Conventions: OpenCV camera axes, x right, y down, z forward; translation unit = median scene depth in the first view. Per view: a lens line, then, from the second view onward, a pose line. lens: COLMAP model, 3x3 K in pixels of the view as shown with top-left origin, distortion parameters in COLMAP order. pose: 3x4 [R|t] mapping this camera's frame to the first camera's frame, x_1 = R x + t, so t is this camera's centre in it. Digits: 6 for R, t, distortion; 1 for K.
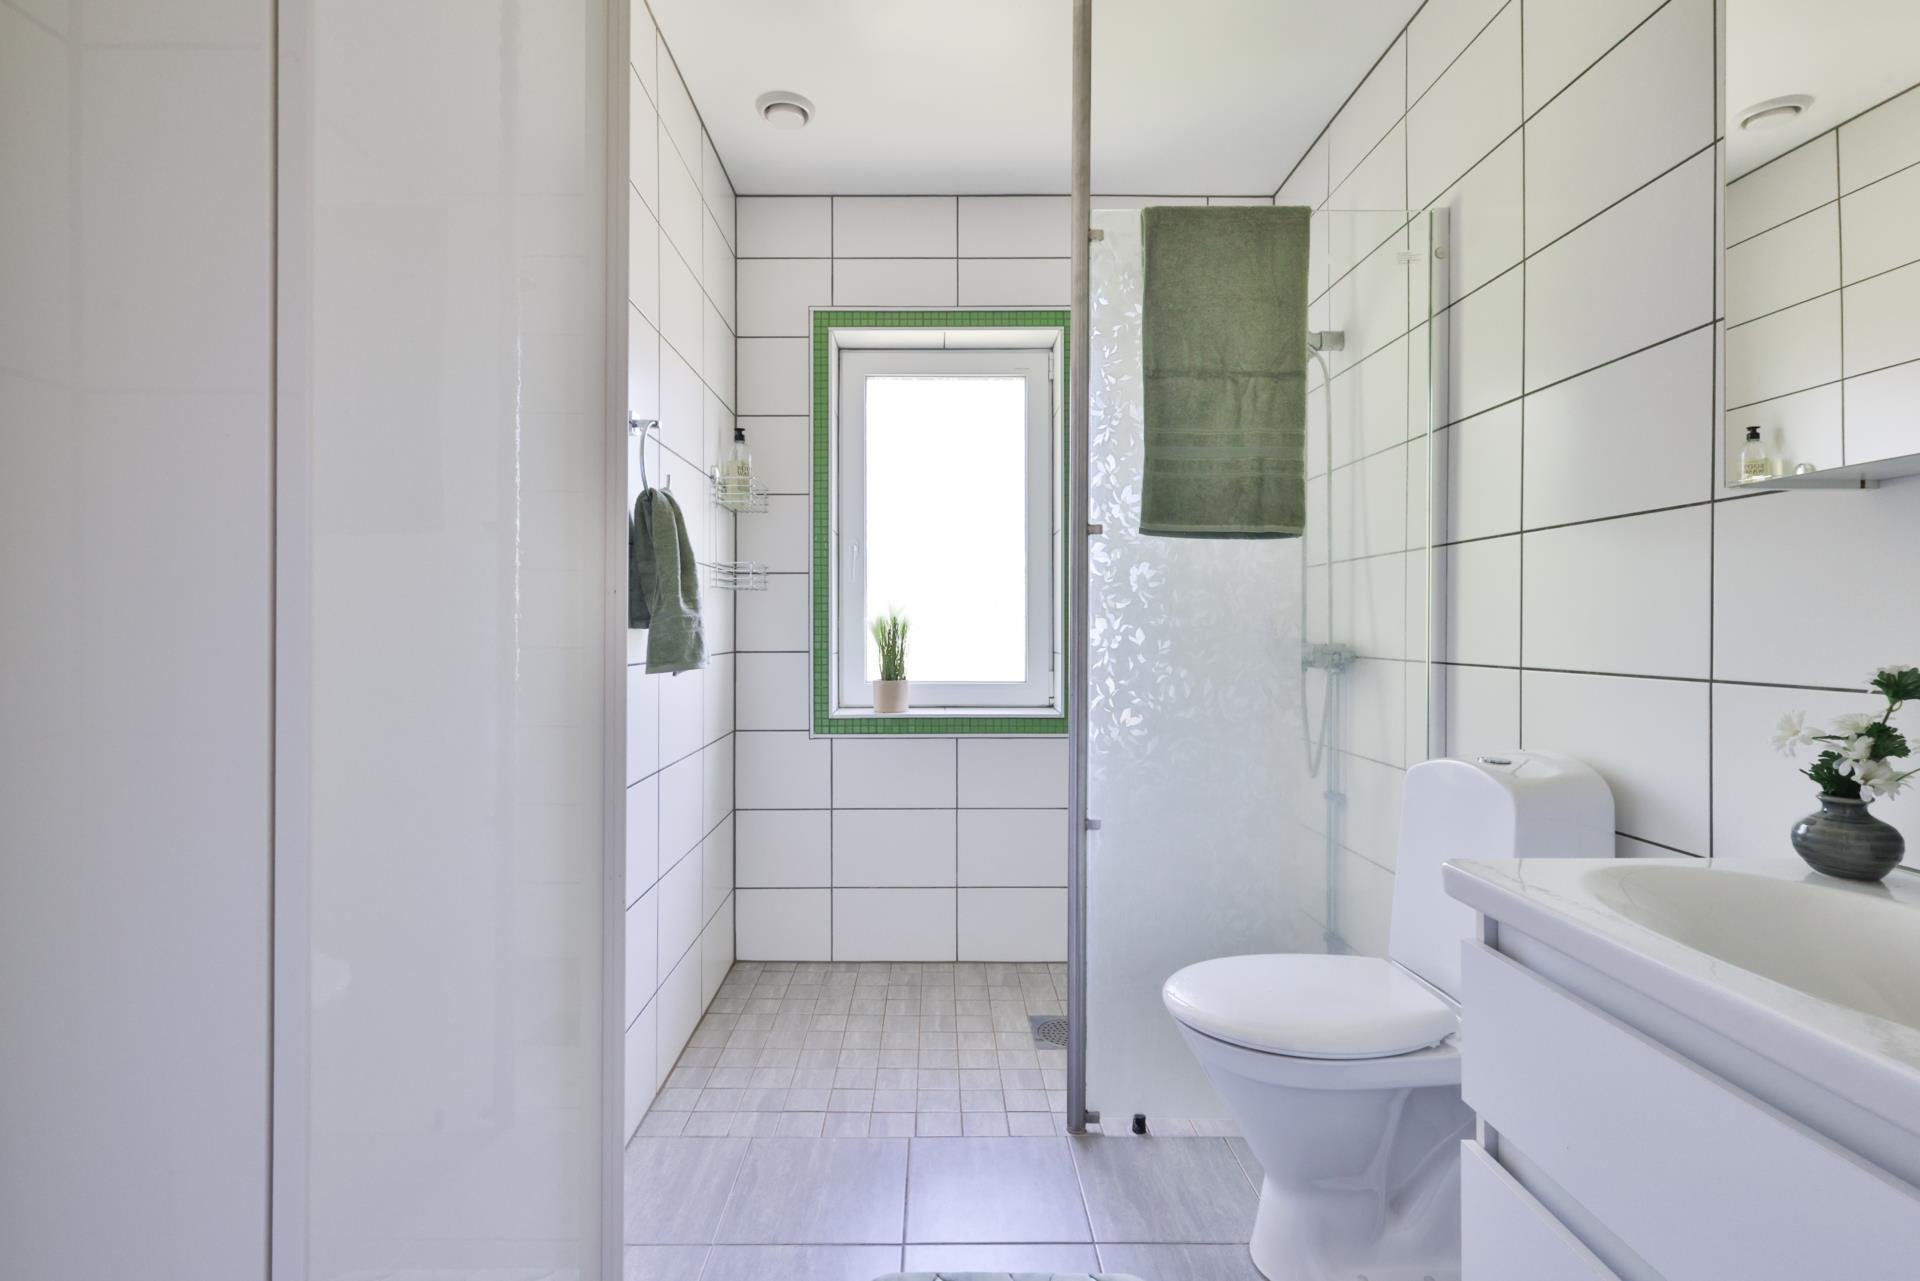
lens RADIAL K [[888.9, 0, 925.1], [0, 888.9, 632.4], [0, 0, 1]] dist [-0.001520, -0.000062]
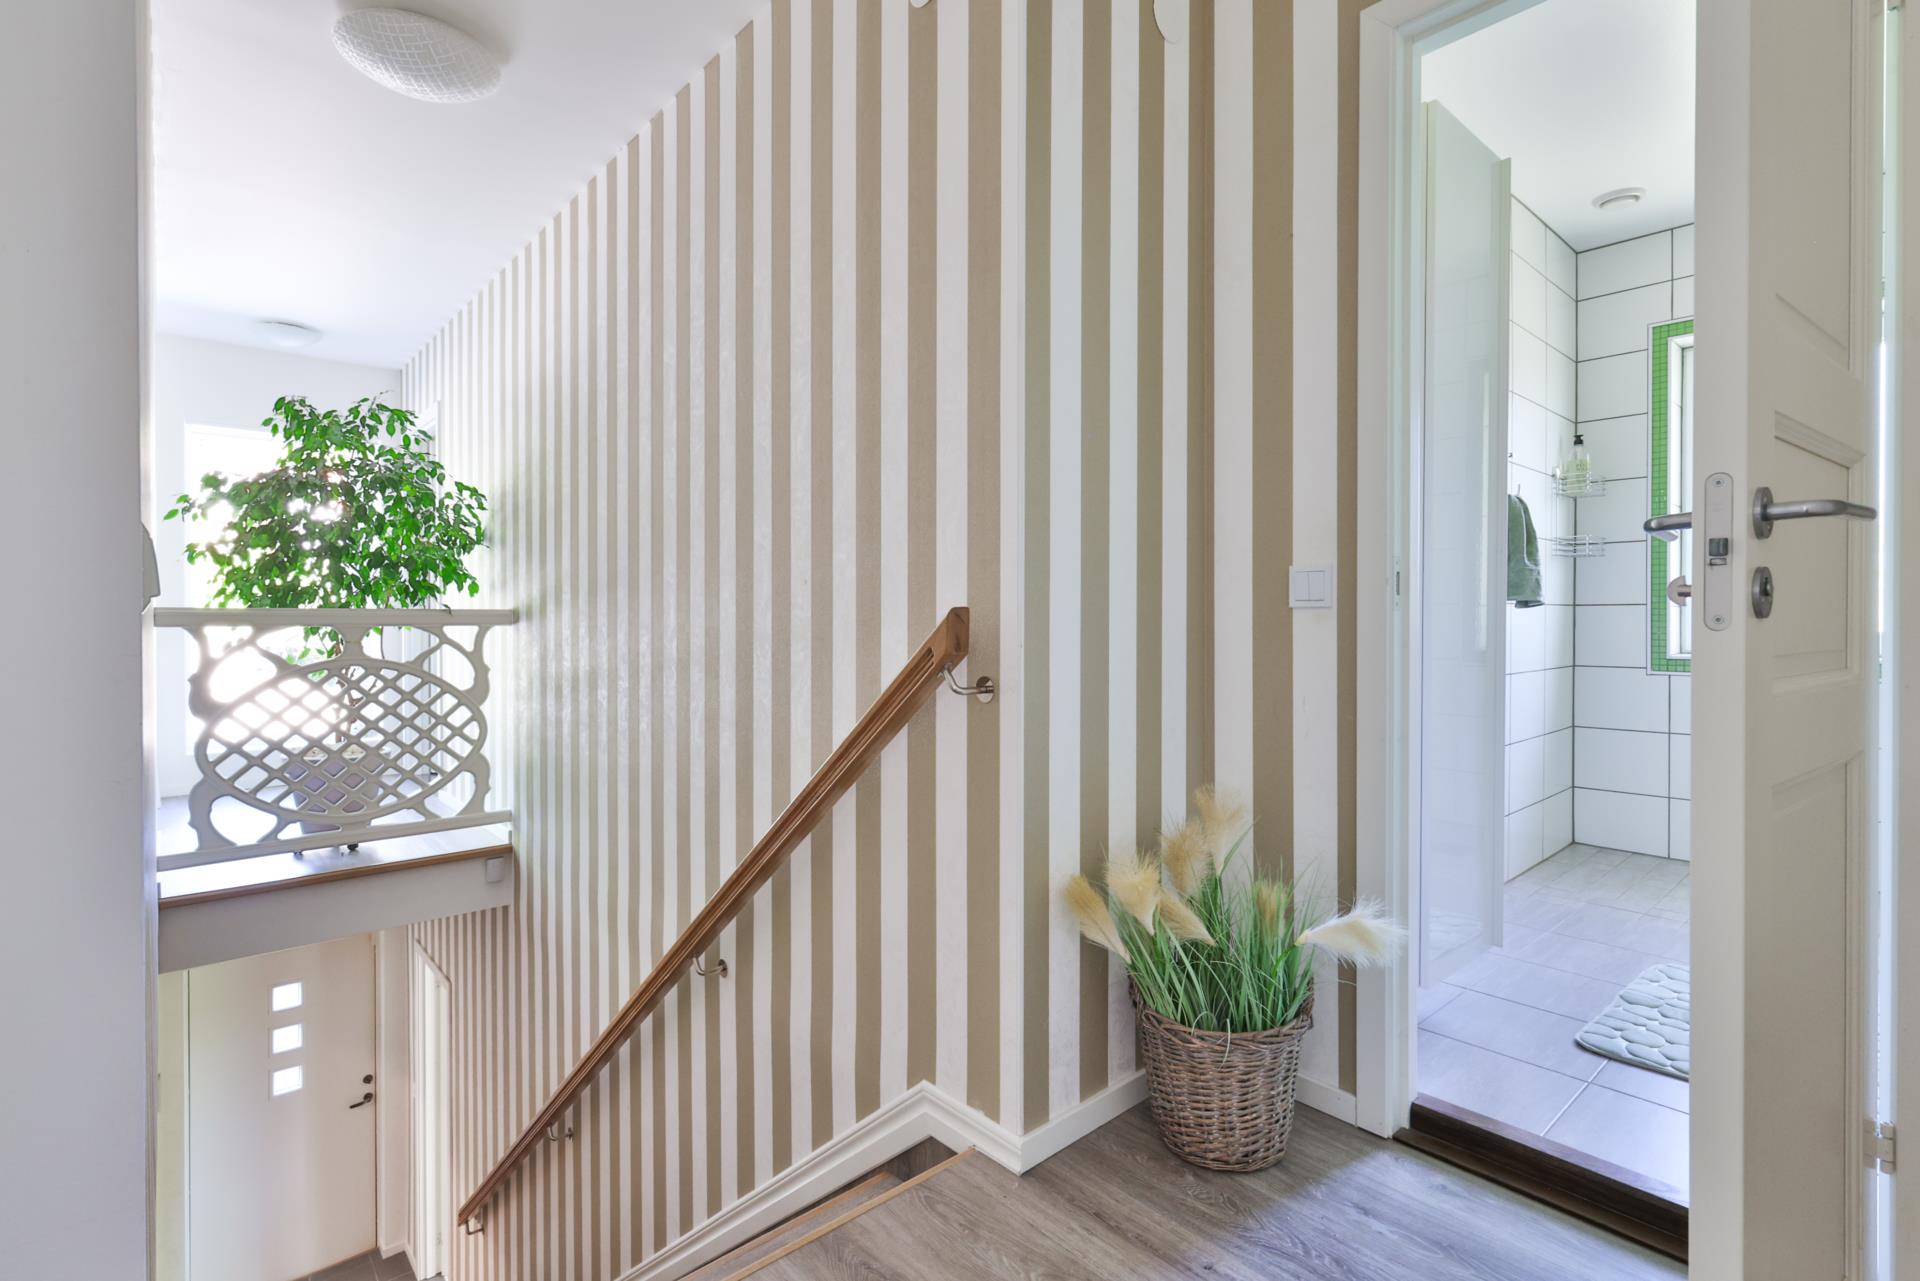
lens RADIAL K [[888.9, 0, 925.1], [0, 888.9, 632.4], [0, 0, 1]] dist [-0.001520, -0.000062]
pose [[0.649610, 0.007014, -0.760235, 0.167008], [0.000521, 0.999953, 0.009672, 0.051756], [0.760267, -0.006679, 0.649576, -0.604033]]
